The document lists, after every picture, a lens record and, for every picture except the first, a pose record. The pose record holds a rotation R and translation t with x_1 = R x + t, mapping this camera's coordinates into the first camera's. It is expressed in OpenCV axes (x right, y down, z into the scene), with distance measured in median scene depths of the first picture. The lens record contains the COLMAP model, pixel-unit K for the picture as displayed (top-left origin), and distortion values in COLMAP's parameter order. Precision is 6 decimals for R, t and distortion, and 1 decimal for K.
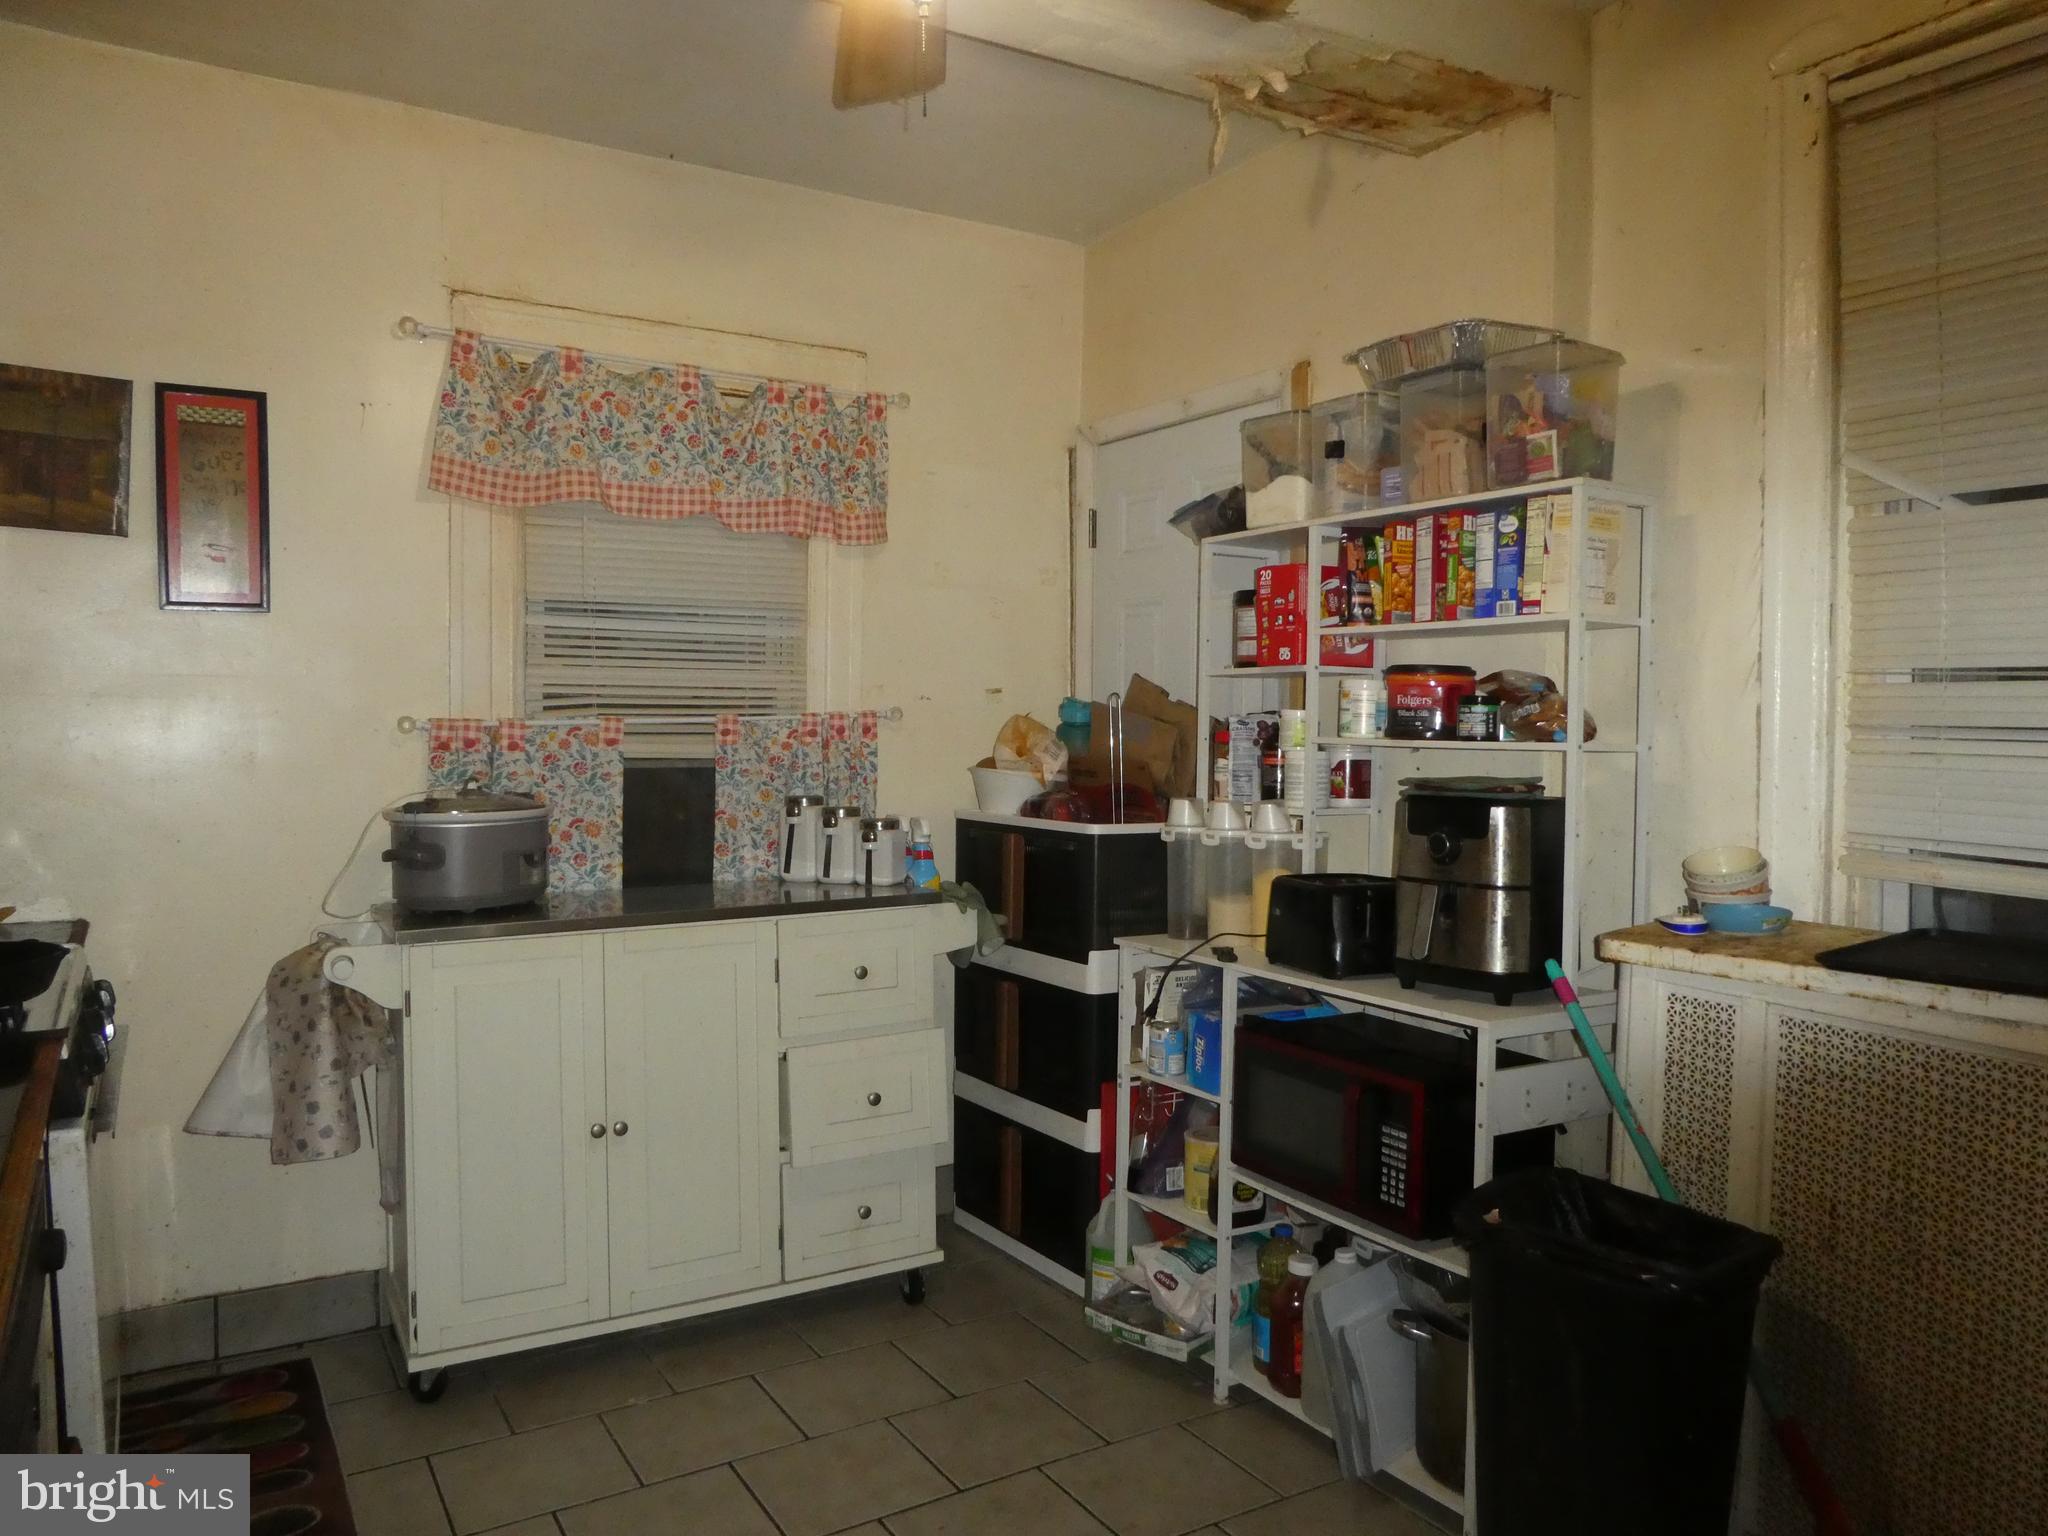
lens RADIAL K [[1482.0, 0, 1024.0], [0, 1482.0, 768.0], [0, 0, 1]] dist [-0.037583, 0.027890]
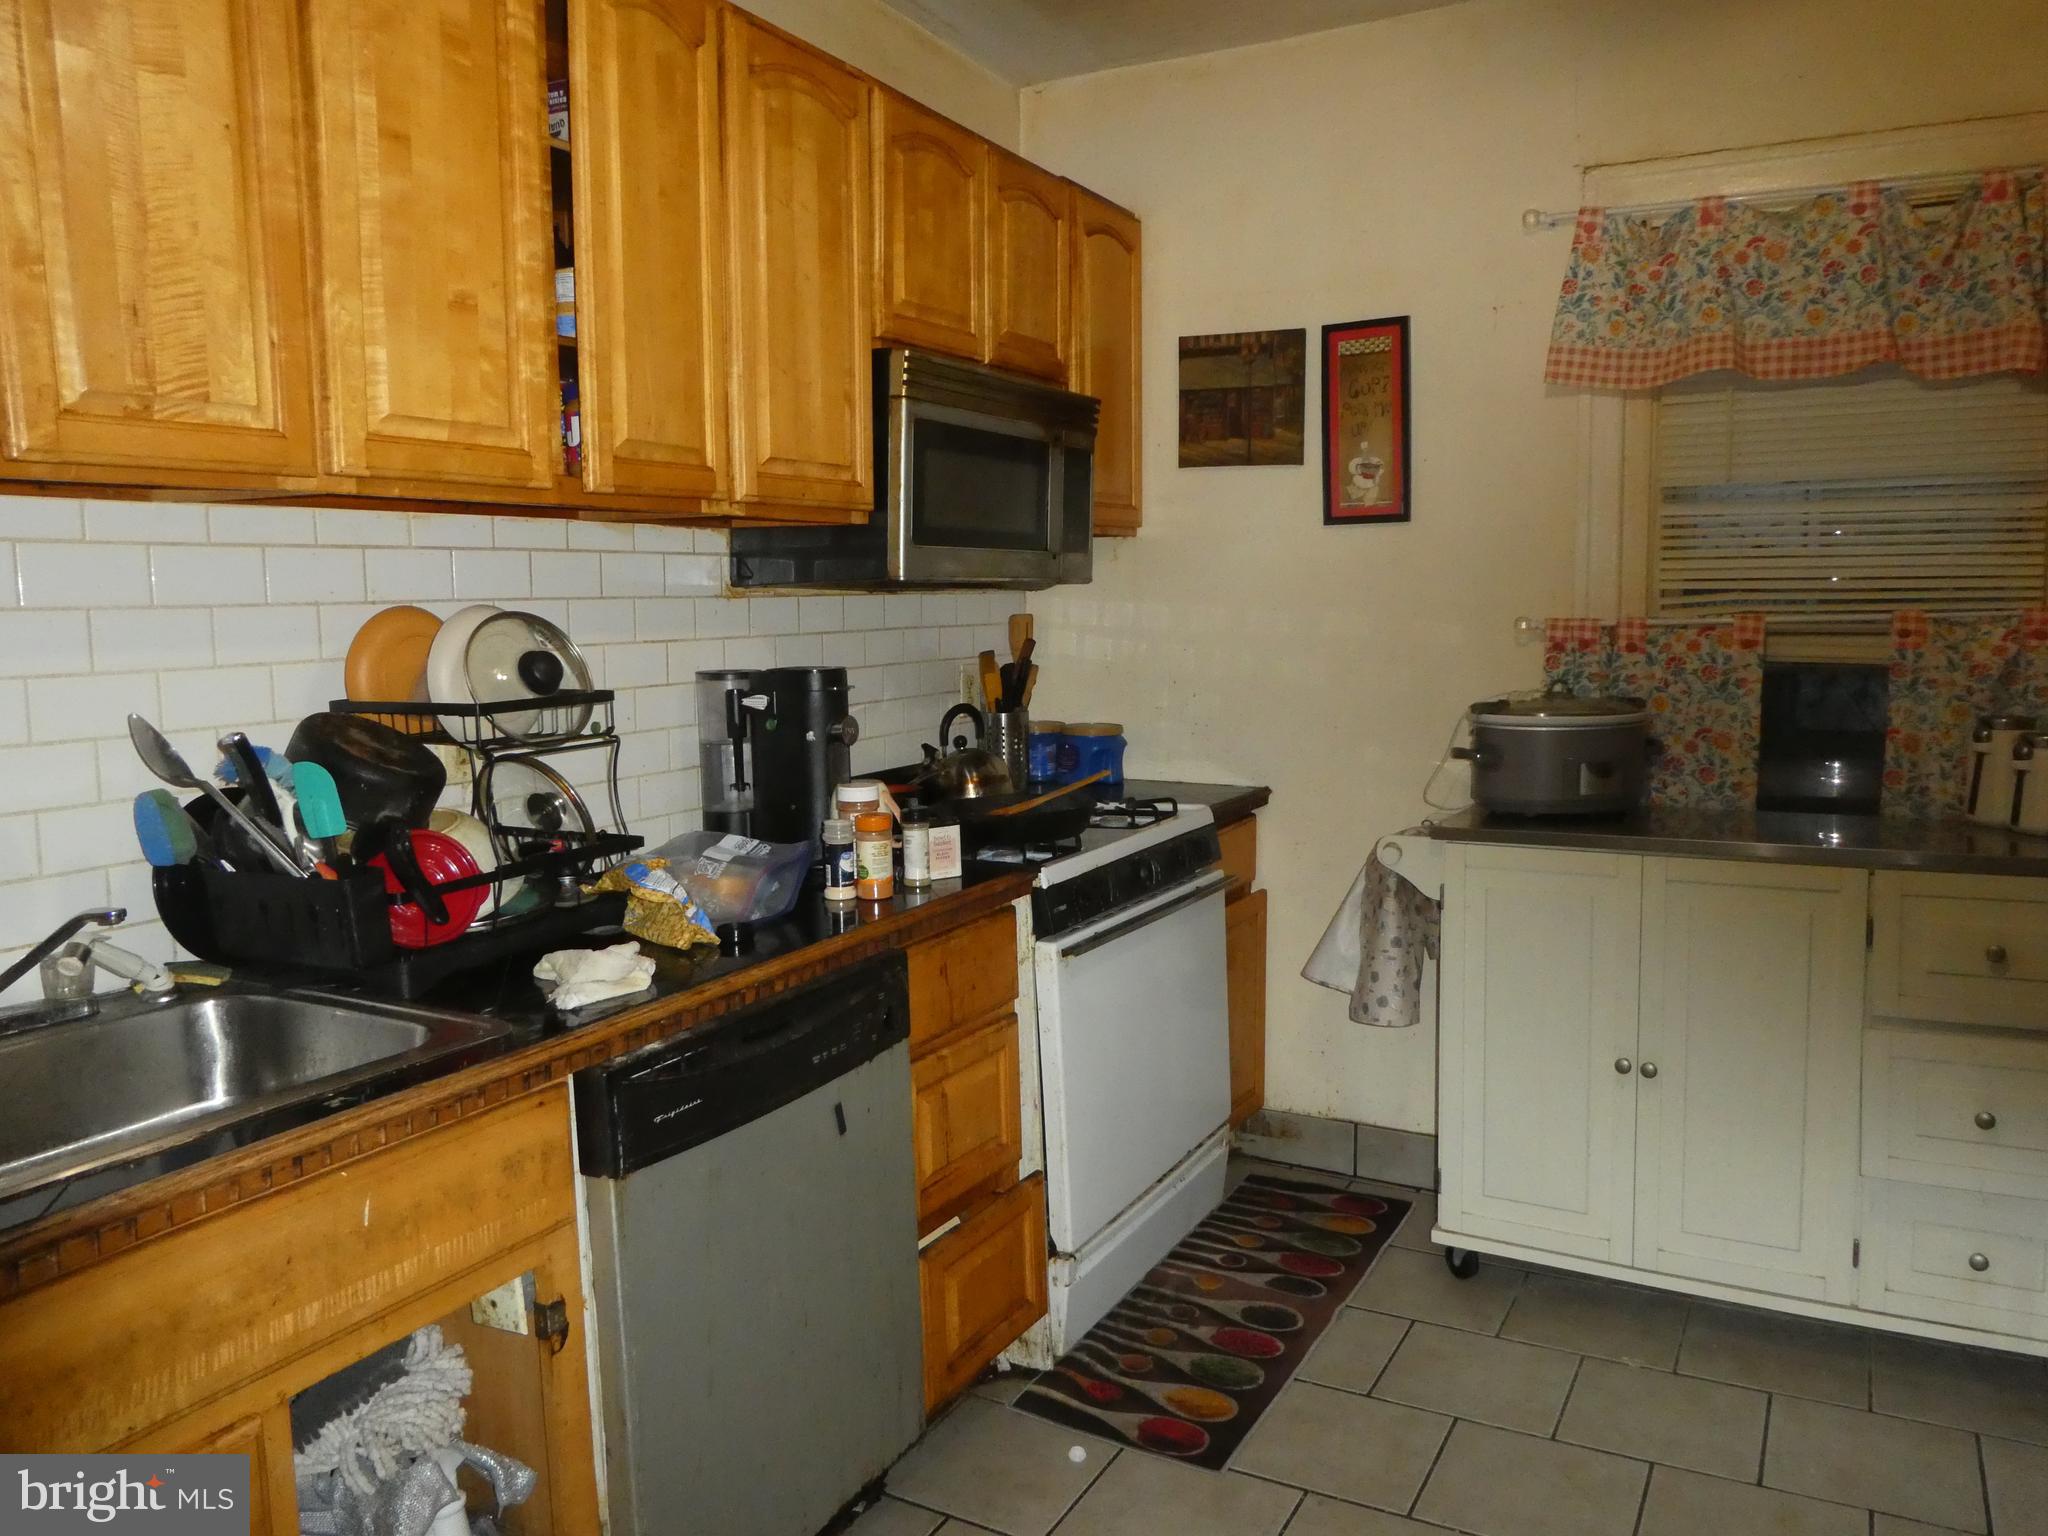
lens RADIAL K [[1449.2, 0, 1051.6], [0, 1449.2, 768.5], [0, 0, 1]] dist [-0.021399, -0.020899]
pose [[0.494284, 0.082620, -0.865365, 0.271335], [-0.015738, 0.996161, 0.086118, -0.011162], [0.869158, -0.028947, 0.493686, 0.221213]]
